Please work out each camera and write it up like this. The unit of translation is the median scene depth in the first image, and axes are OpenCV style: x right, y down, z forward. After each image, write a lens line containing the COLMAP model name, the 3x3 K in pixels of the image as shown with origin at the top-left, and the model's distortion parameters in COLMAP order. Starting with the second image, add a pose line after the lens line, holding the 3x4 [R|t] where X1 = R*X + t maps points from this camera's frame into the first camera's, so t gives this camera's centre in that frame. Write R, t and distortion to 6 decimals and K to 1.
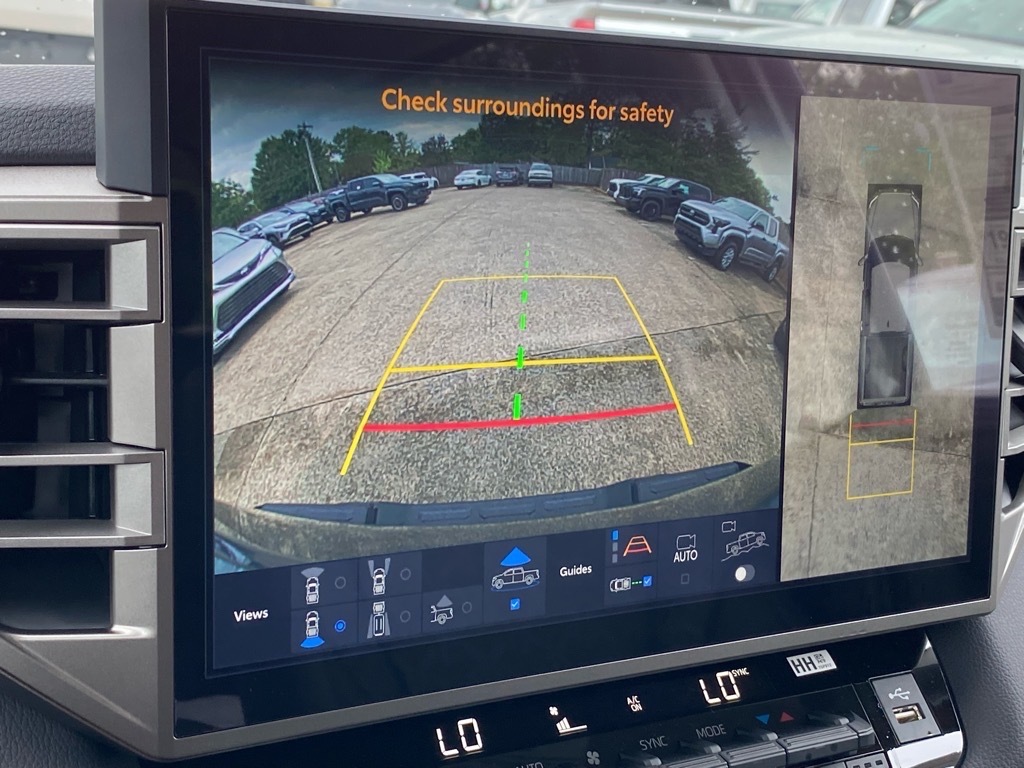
lens RADIAL K [[1566.1, 0, 484.5], [0, 1566.1, 369.0], [0, 0, 1]] dist [0.077228, 0.000000]
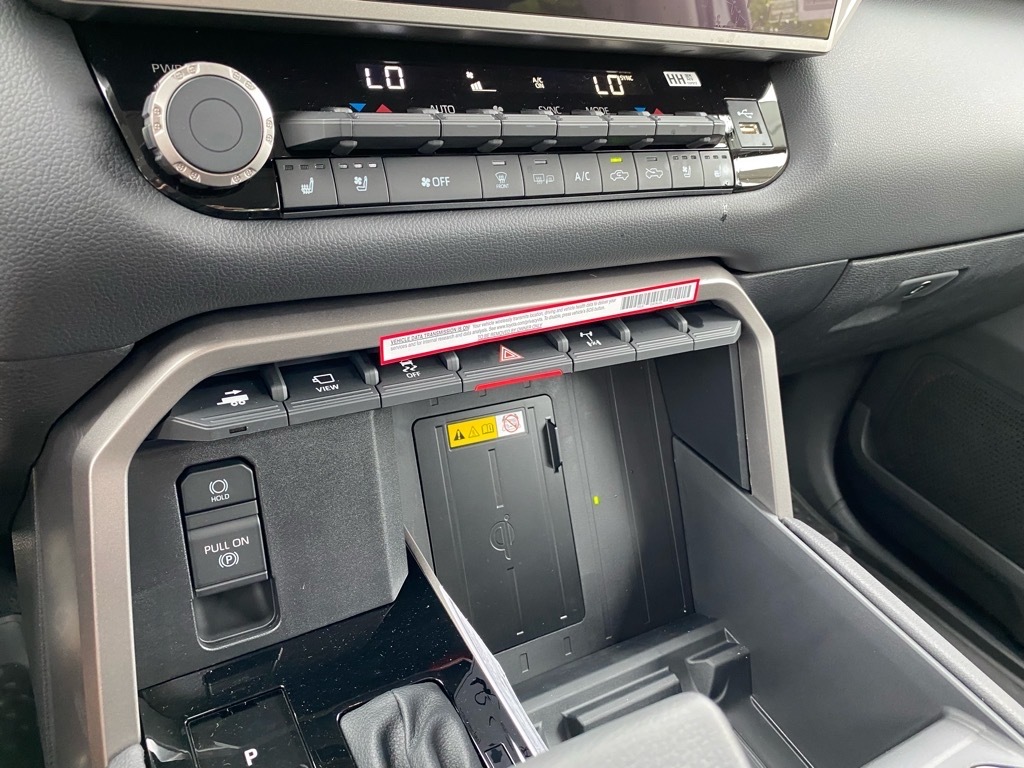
lens RADIAL K [[792.4, 0, 514.4], [0, 792.4, 380.5], [0, 0, 1]] dist [0.030407, -0.028422]
pose [[0.997413, 0.065565, 0.029476, 0.074081], [-0.071484, 0.947907, 0.310422, 0.241910], [-0.007588, -0.311726, 0.950142, 0.336710]]
